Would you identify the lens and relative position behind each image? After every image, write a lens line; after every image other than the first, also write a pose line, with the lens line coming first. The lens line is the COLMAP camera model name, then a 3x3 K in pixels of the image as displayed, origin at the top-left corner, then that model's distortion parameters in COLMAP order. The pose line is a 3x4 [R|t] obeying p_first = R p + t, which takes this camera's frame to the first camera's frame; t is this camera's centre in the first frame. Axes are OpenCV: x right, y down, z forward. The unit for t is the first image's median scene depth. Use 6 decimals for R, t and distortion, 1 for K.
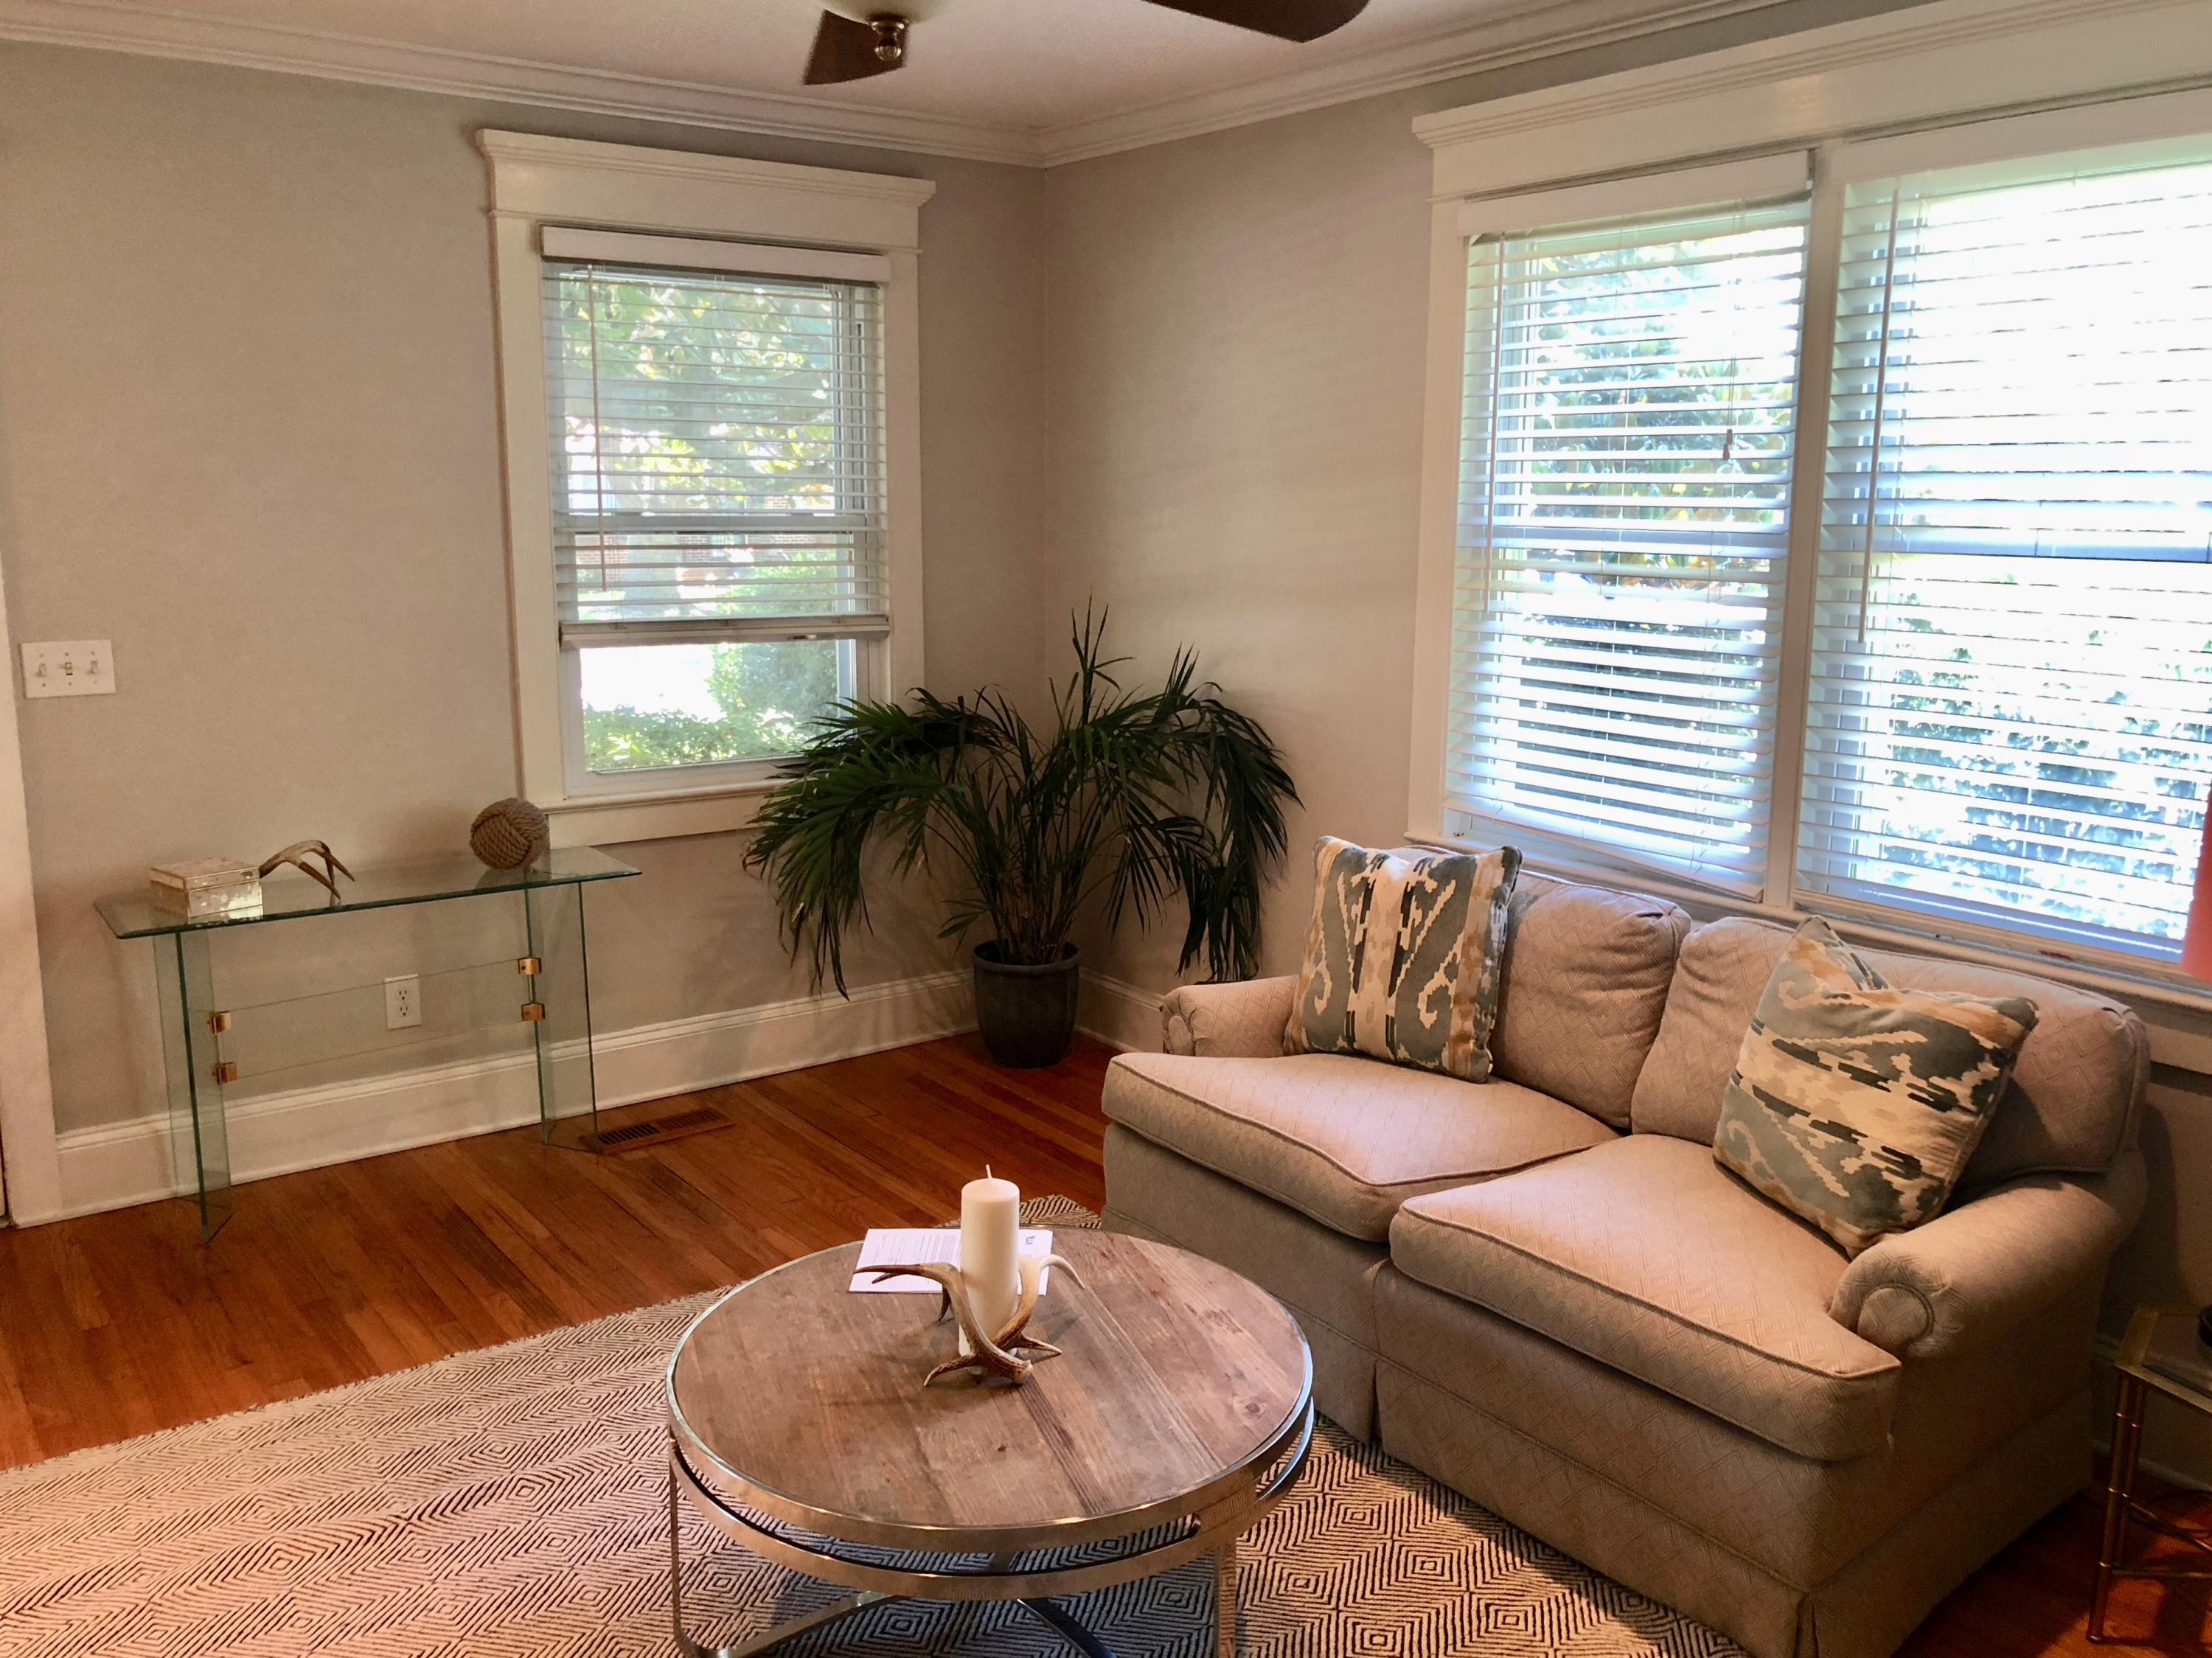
lens RADIAL K [[1829.3, 0, 1101.9], [0, 1829.3, 843.7], [0, 0, 1]] dist [0.023623, -0.032784]
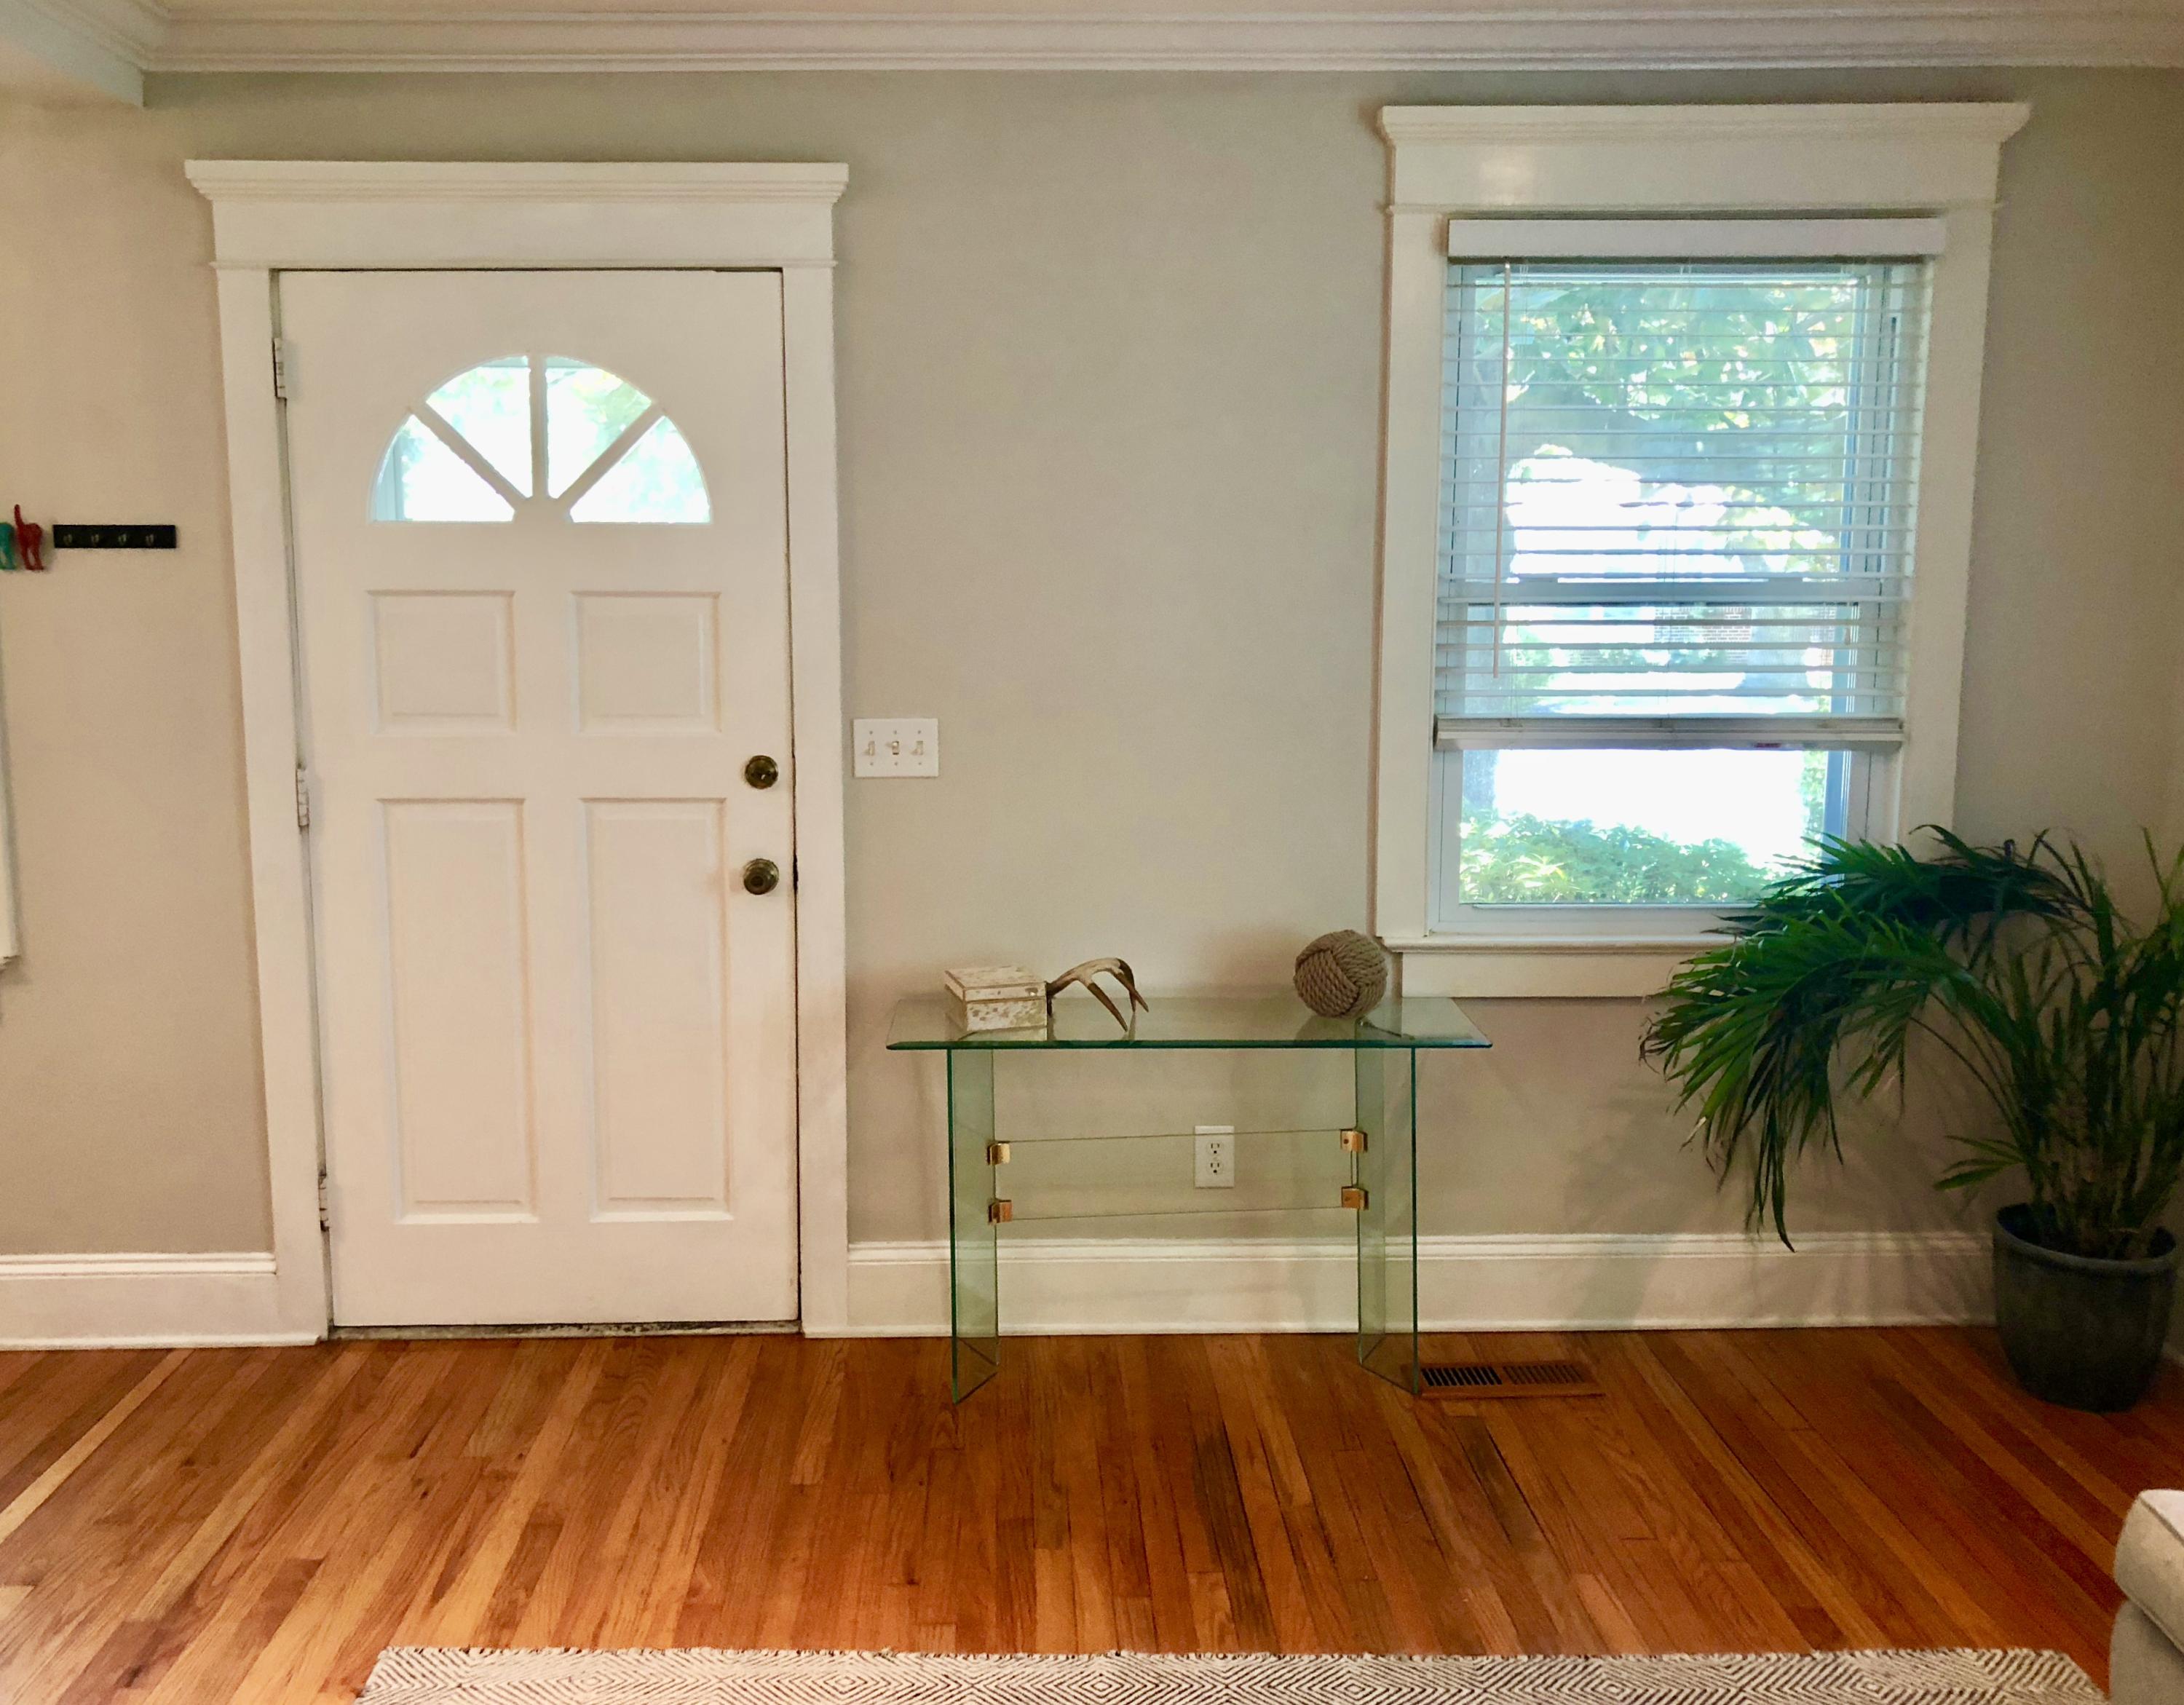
lens RADIAL K [[1880.1, 0, 1074.7], [0, 1880.1, 831.4], [0, 0, 1]] dist [0.032725, -0.042519]
pose [[0.814678, 0.072963, -0.575305, 0.050330], [-0.102743, 0.994519, -0.019363, -0.038091], [0.570739, 0.074884, 0.817710, 0.242732]]
